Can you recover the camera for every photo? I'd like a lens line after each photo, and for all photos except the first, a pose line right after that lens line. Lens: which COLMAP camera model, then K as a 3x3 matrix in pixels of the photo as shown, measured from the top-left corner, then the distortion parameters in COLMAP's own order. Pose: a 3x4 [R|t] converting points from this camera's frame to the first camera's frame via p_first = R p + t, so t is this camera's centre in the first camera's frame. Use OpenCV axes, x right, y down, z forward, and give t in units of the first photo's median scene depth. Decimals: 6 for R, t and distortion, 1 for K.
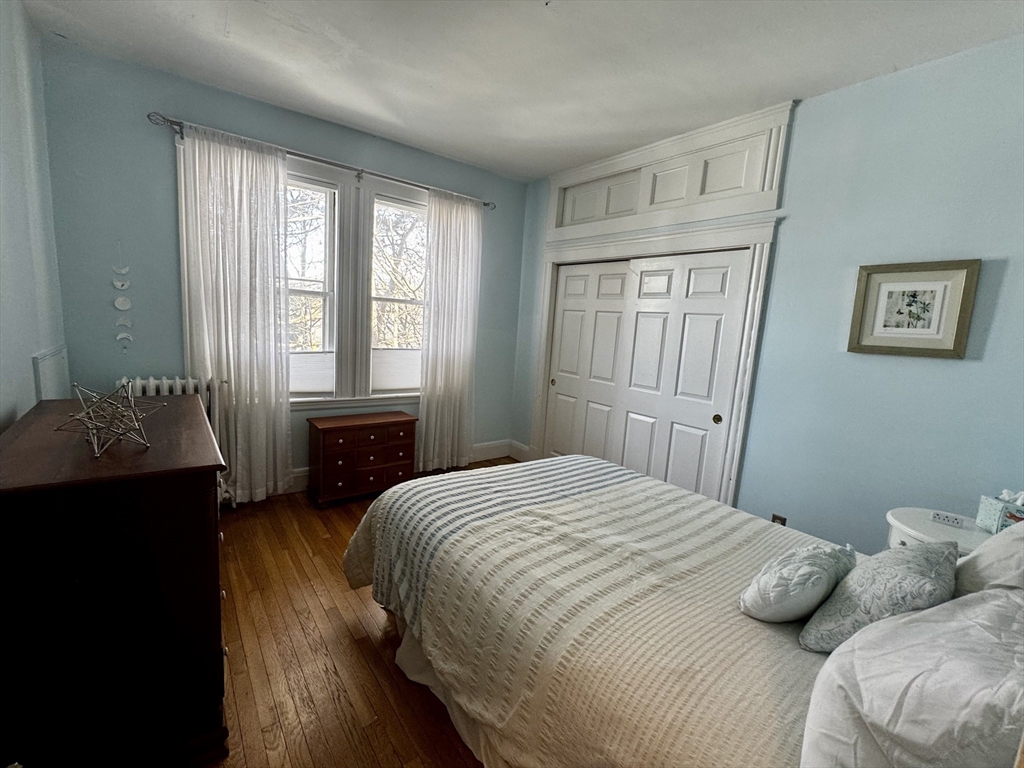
lens RADIAL K [[453.9, 0, 512.0], [0, 453.9, 384.0], [0, 0, 1]] dist [0.000072, 0.000041]
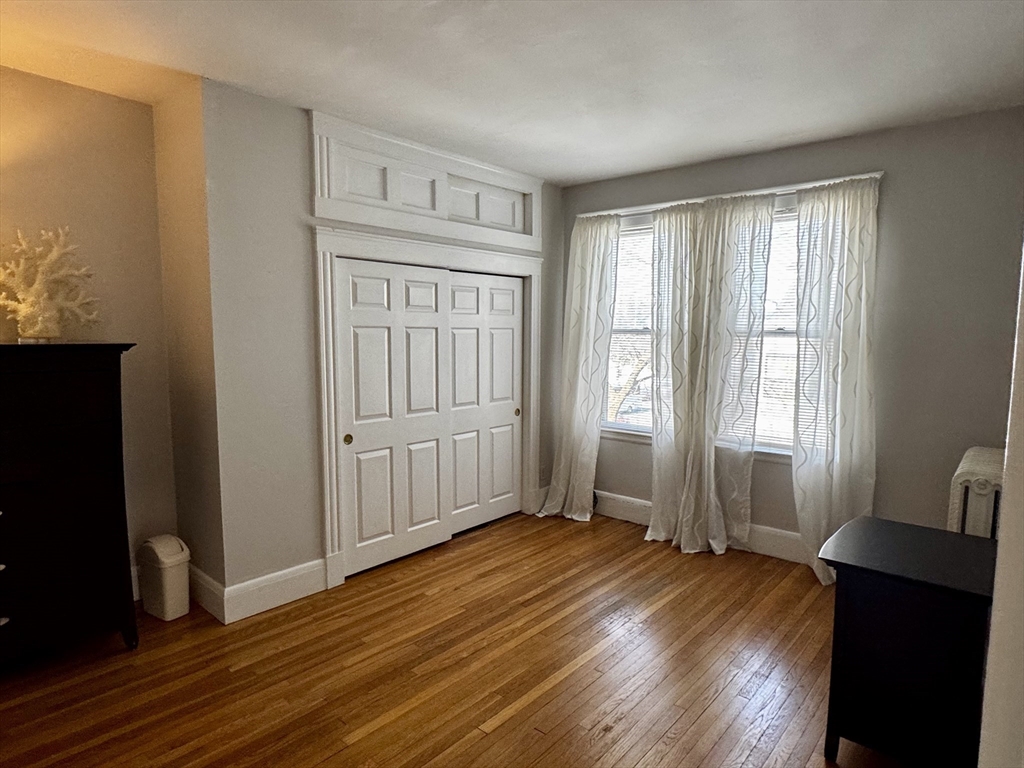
lens RADIAL K [[602.0, 0, 514.2], [0, 602.0, 388.7], [0, 0, 1]] dist [-0.001680, 0.001036]
pose [[-0.208379, -0.147281, 0.966895, -1.214079], [0.122788, 0.976836, 0.175258, -0.305459], [-0.970310, 0.155243, -0.185468, 1.449389]]
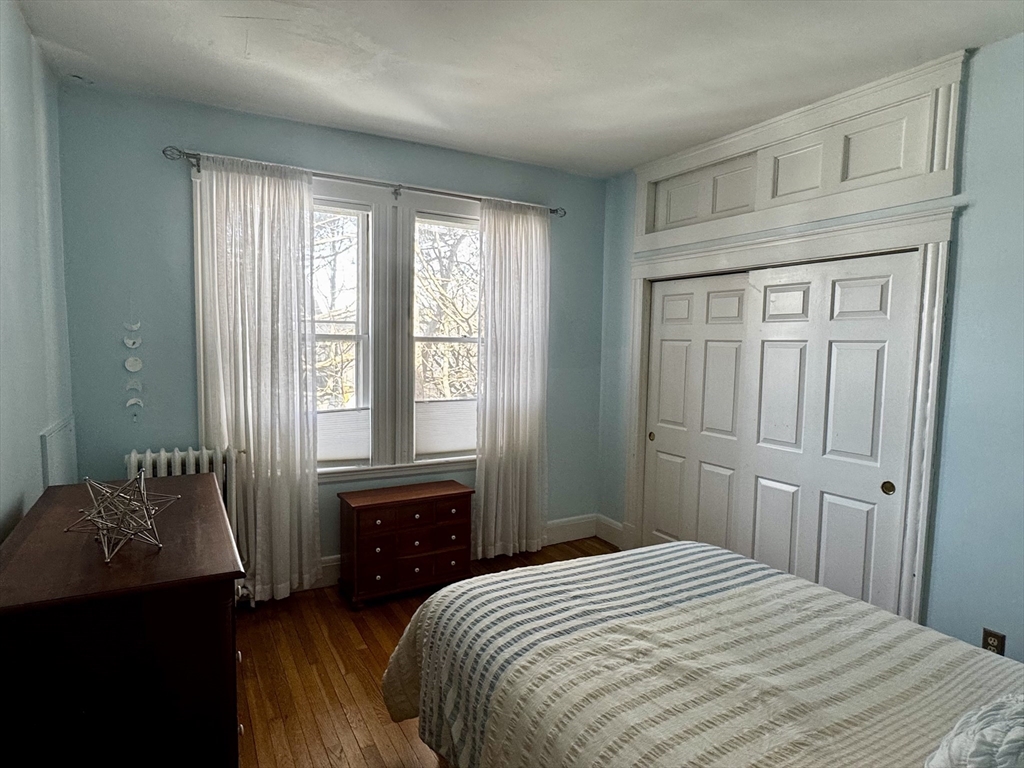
lens RADIAL K [[602.0, 0, 514.2], [0, 602.0, 388.7], [0, 0, 1]] dist [-0.001680, 0.001036]
pose [[0.989767, -0.037328, -0.137721, 0.011041], [0.027535, 0.996999, -0.072345, -0.026990], [0.140008, 0.067813, 0.987825, -0.020604]]
